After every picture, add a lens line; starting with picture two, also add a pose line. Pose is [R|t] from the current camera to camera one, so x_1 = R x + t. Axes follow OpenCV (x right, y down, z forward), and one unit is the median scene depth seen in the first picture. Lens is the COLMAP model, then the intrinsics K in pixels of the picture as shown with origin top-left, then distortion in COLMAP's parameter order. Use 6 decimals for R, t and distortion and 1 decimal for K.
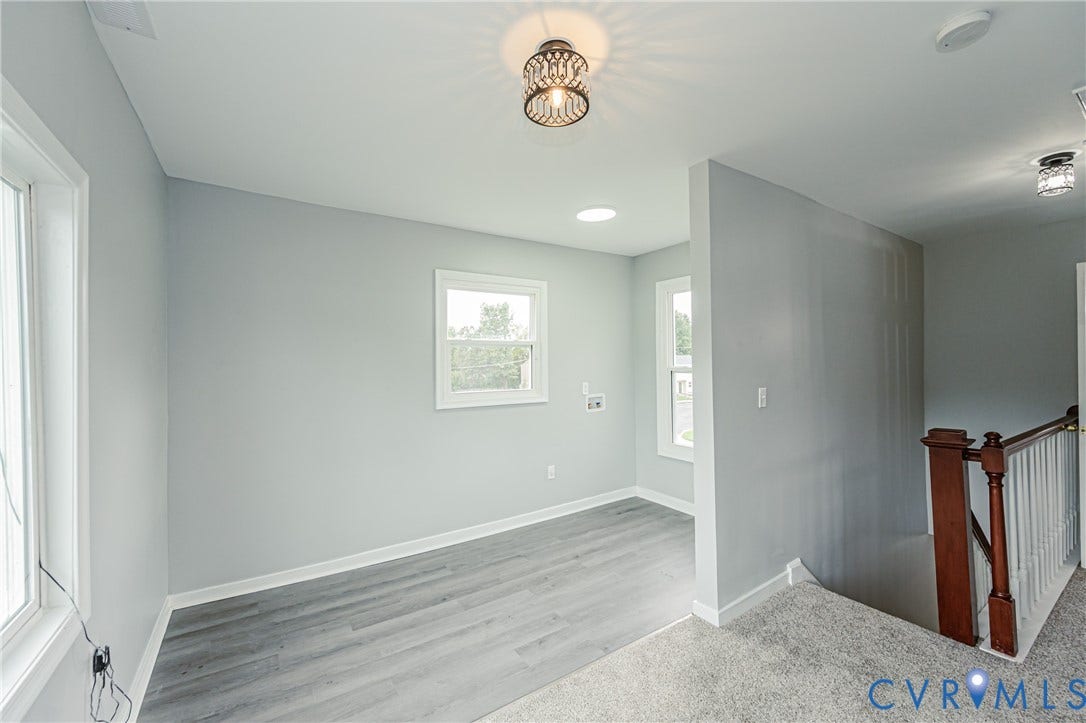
lens RADIAL K [[435.6, 0, 543.1], [0, 435.6, 358.9], [0, 0, 1]] dist [0.000378, -0.000315]
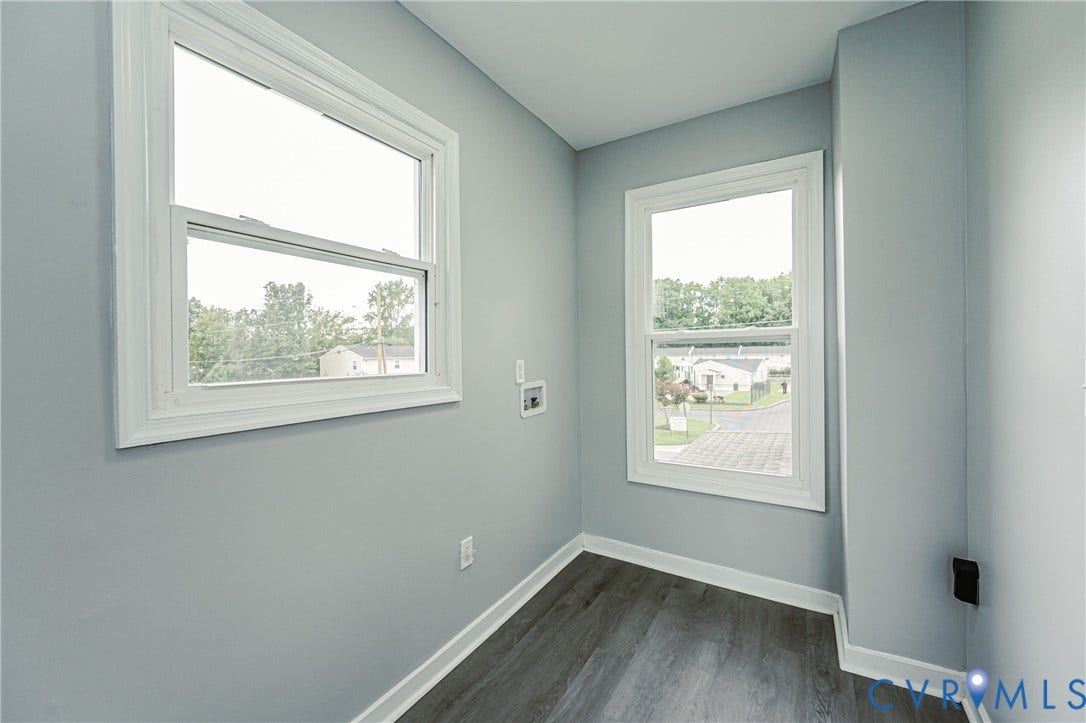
lens RADIAL K [[435.6, 0, 543.1], [0, 435.6, 358.9], [0, 0, 1]] dist [0.000378, -0.000315]
pose [[0.911167, -0.000509, 0.412036, -0.089172], [-0.006465, 0.999858, 0.015532, 0.043389], [-0.411986, -0.016816, 0.911035, 0.502434]]
